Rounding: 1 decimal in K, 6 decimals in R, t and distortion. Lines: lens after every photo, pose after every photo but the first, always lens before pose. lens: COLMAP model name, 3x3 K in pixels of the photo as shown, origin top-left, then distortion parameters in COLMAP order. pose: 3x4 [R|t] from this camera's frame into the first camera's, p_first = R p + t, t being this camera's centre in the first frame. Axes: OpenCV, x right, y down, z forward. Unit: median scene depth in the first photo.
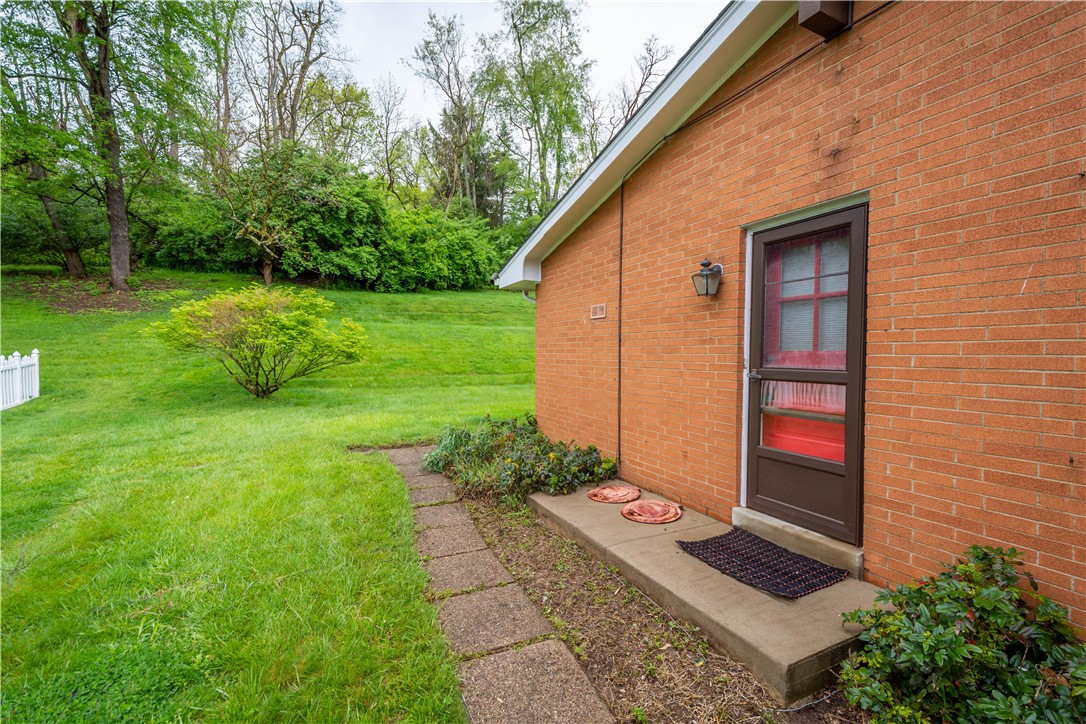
lens RADIAL K [[480.3, 0, 543.7], [0, 480.3, 360.8], [0, 0, 1]] dist [0.013868, -0.004686]
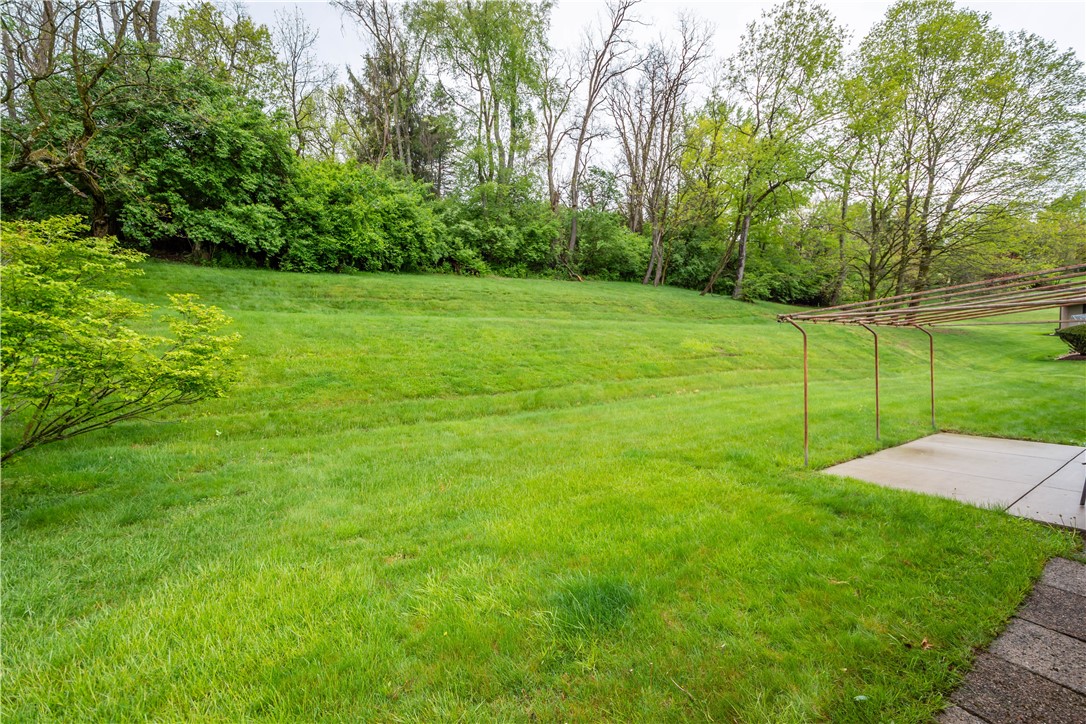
lens RADIAL K [[480.3, 0, 545.2], [0, 480.3, 358.7], [0, 0, 1]] dist [0.013868, -0.004686]
pose [[0.988306, -0.021236, 0.150996, -0.074449], [0.019970, 0.999752, 0.009893, -0.013377], [-0.151168, -0.006762, 0.988485, 0.243851]]
